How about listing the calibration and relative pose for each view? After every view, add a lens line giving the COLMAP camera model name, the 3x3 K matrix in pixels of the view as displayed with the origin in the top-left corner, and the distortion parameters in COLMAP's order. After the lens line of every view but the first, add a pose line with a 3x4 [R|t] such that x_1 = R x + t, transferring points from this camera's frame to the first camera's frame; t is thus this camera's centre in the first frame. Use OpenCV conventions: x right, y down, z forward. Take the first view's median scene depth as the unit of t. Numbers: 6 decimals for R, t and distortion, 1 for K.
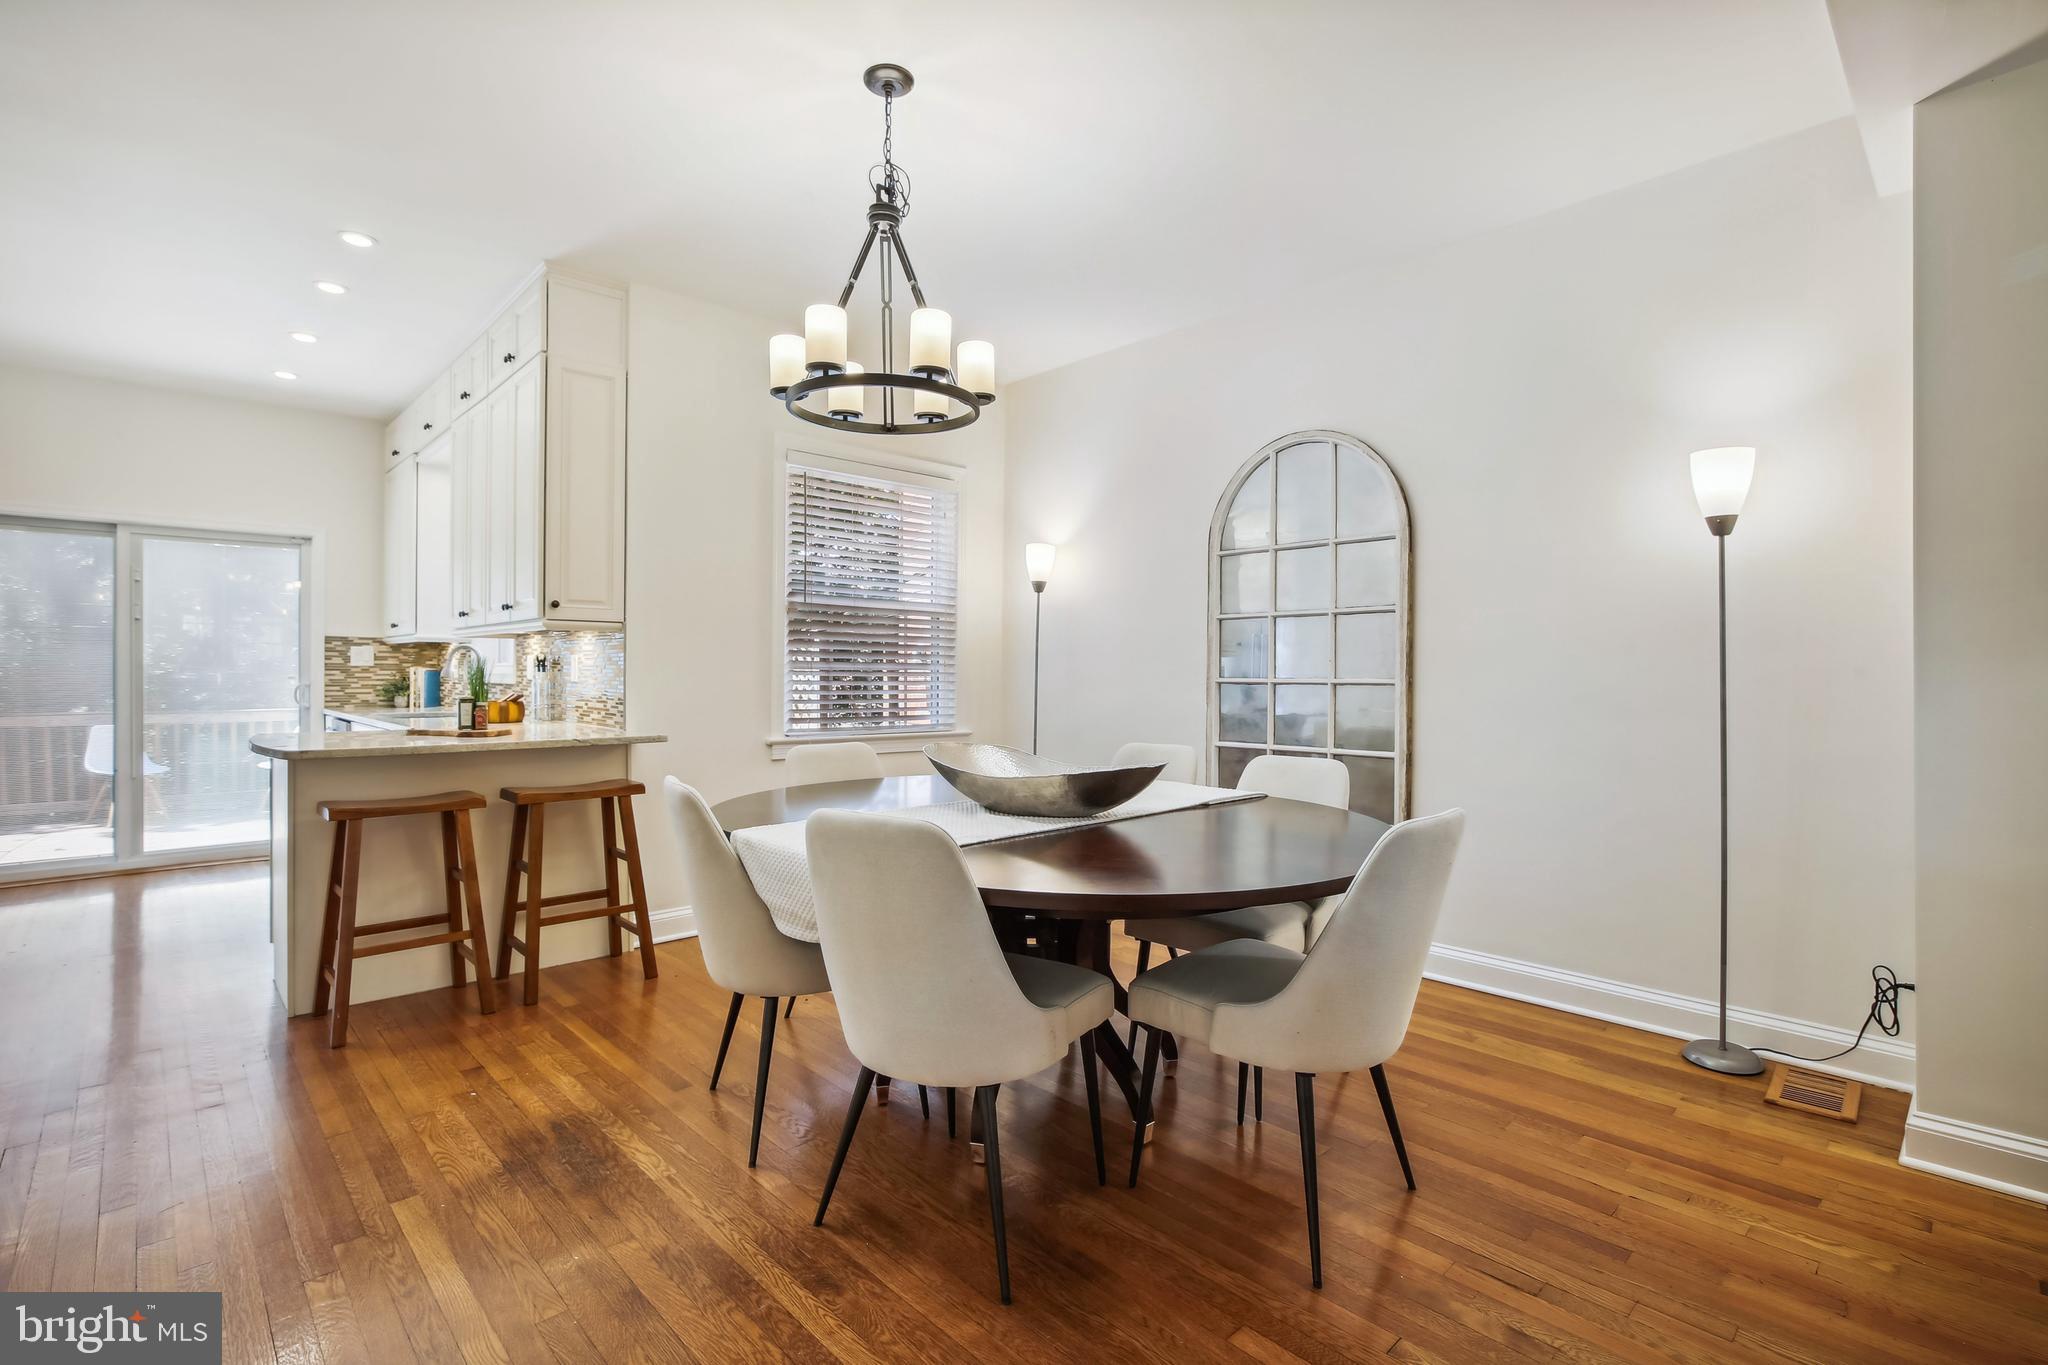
lens RADIAL K [[939.3, 0, 1033.6], [0, 939.3, 675.4], [0, 0, 1]] dist [-0.033476, 0.009378]
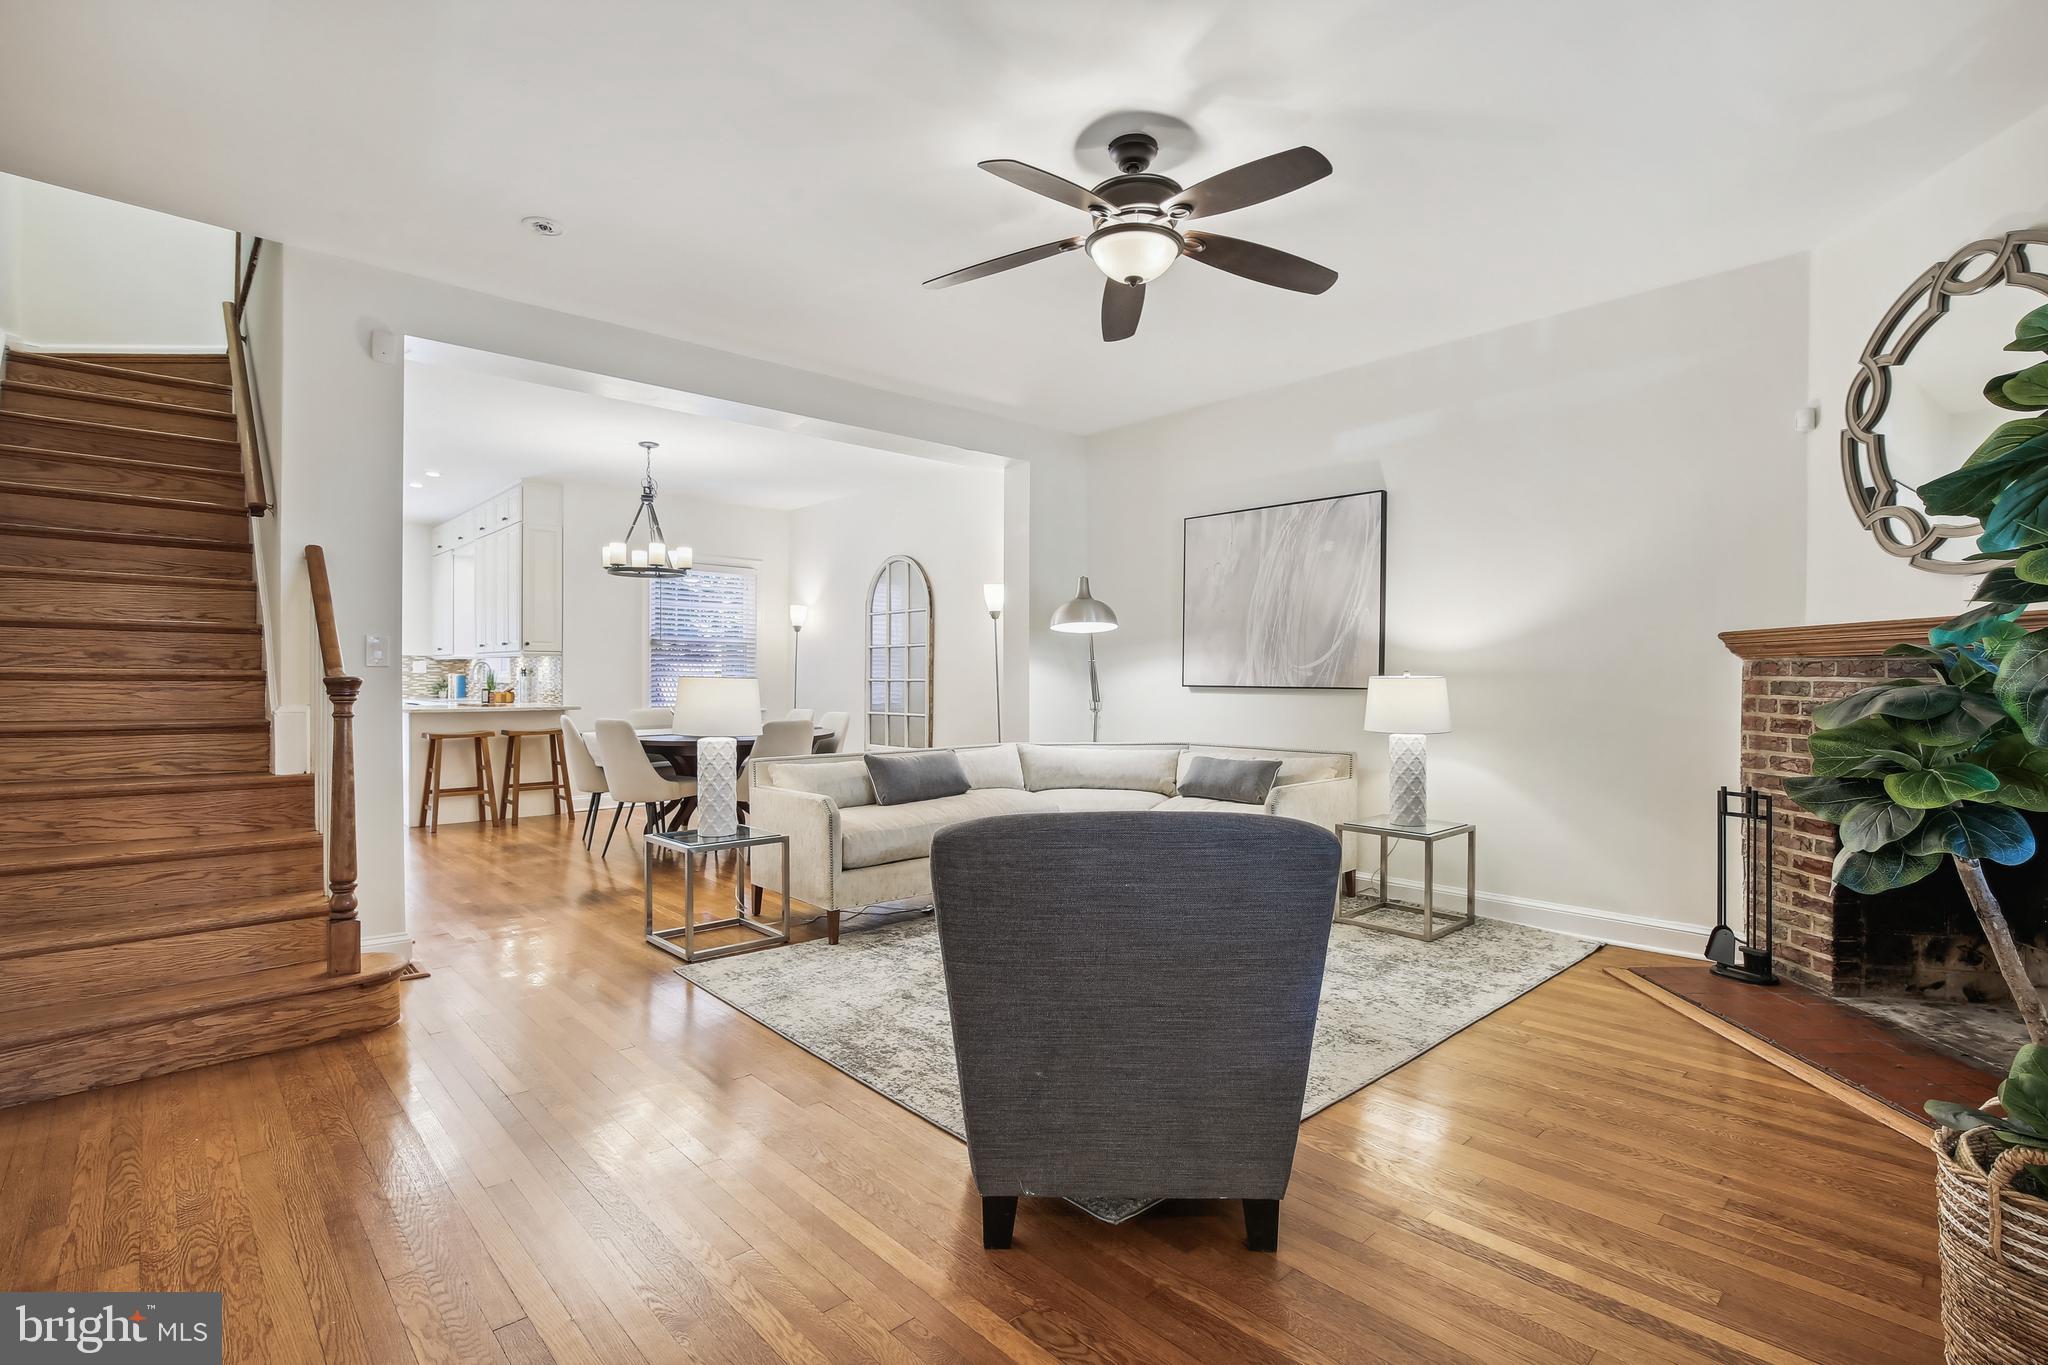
lens RADIAL K [[950.1, 0, 1023.5], [0, 950.1, 688.0], [0, 0, 1]] dist [-0.014085, 0.000441]
pose [[0.999812, -0.000223, -0.019396, 0.533109], [0.000363, 0.999974, 0.007184, 0.006479], [0.019394, -0.007189, 0.999786, -0.917410]]
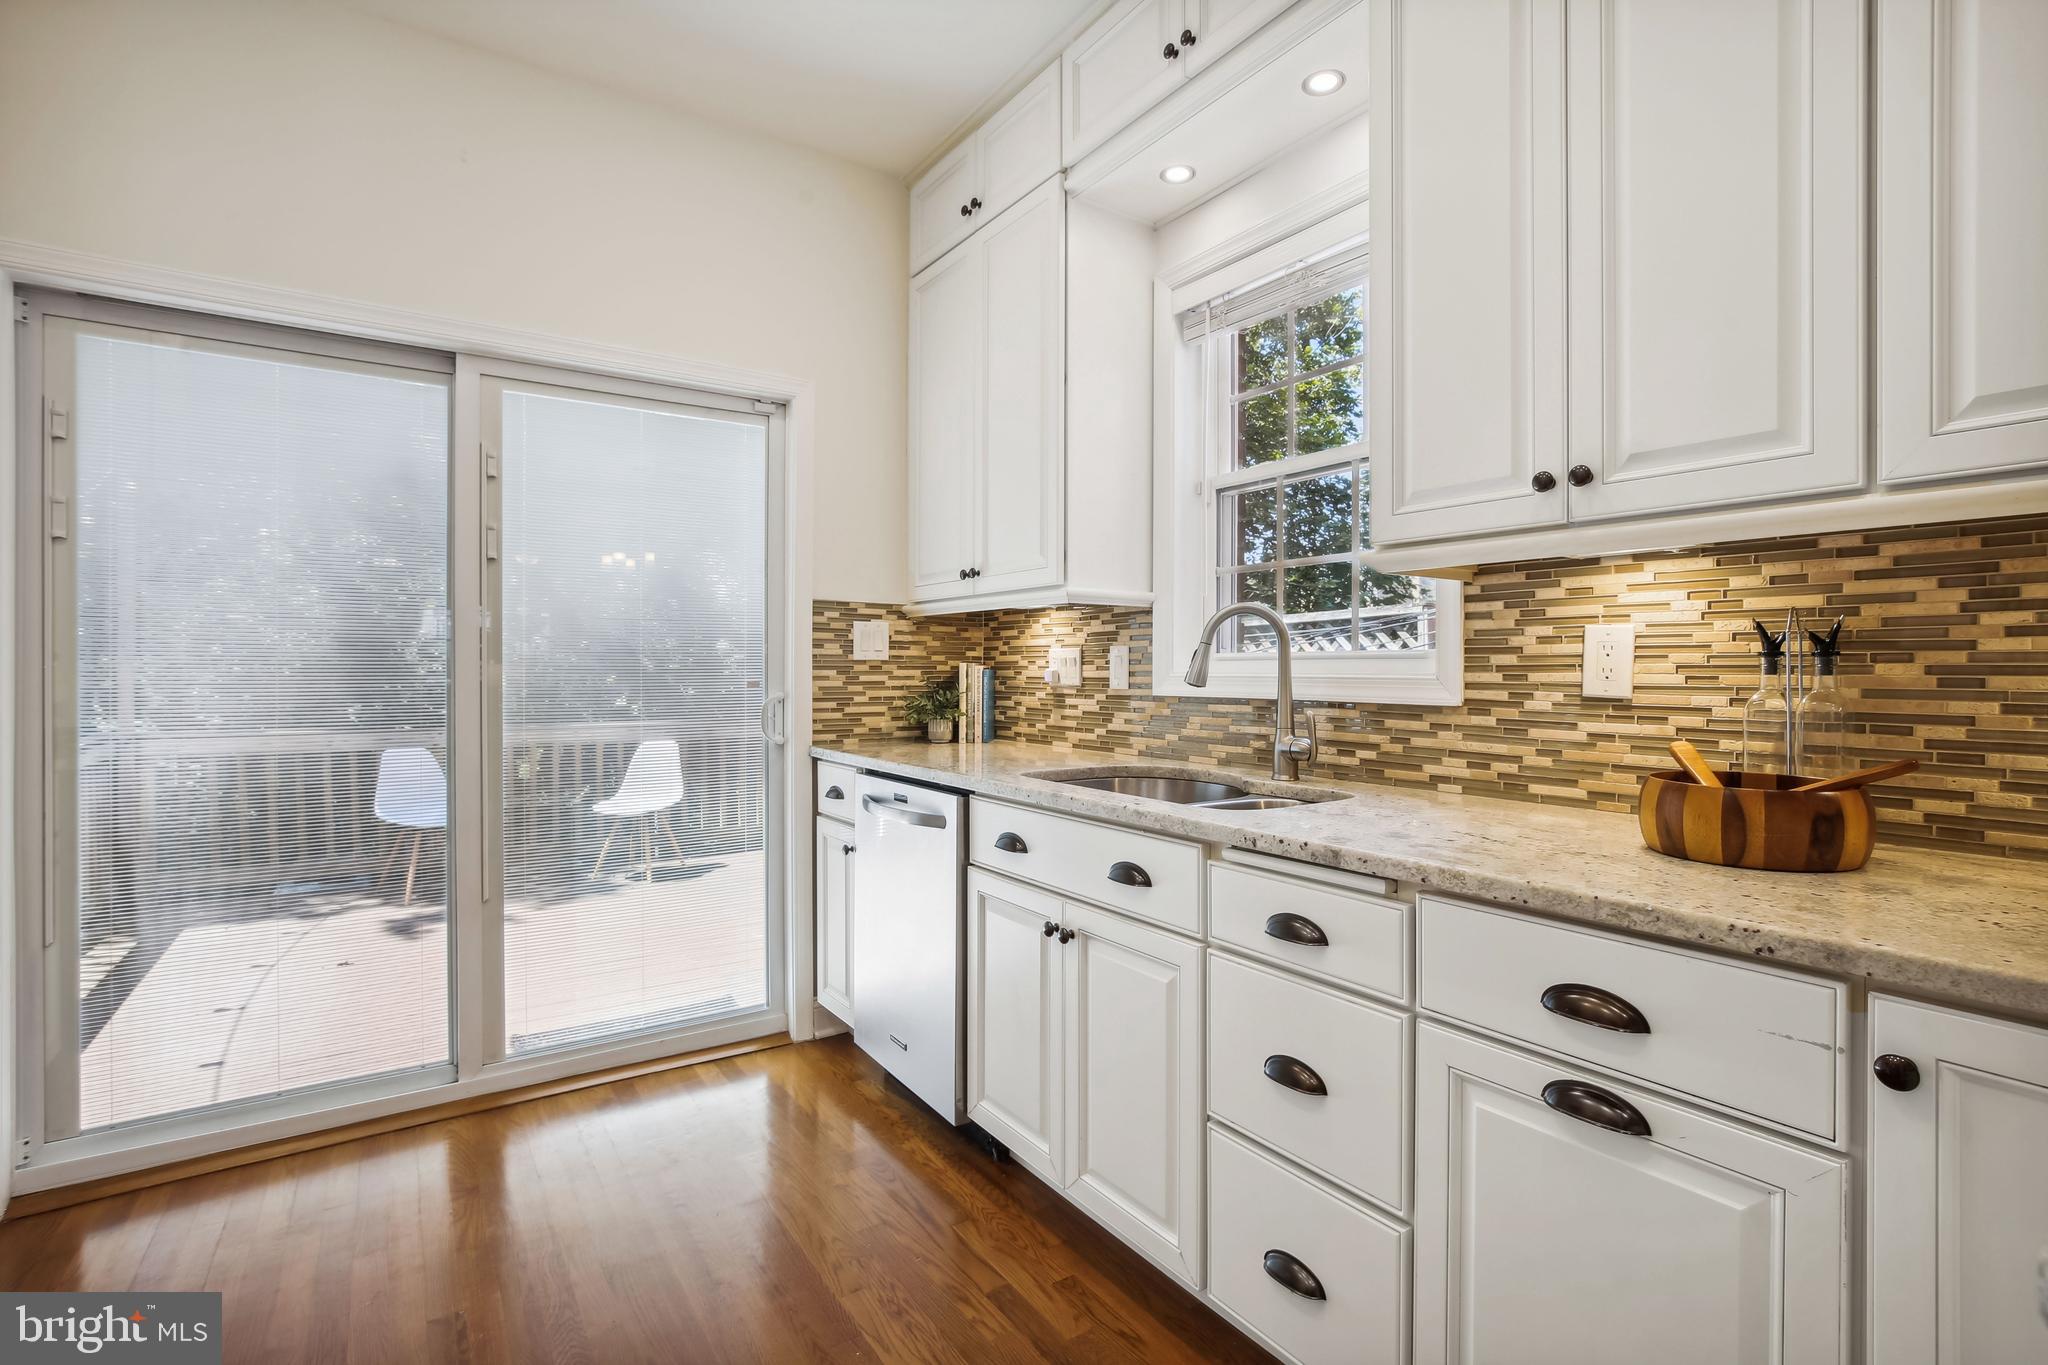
lens RADIAL K [[939.3, 0, 1033.6], [0, 939.3, 675.4], [0, 0, 1]] dist [-0.033476, 0.009378]
pose [[0.985944, 0.000460, -0.167073, -0.754282], [0.000198, 0.999992, 0.003919, -0.005349], [0.167074, -0.003897, 0.985937, 0.697811]]
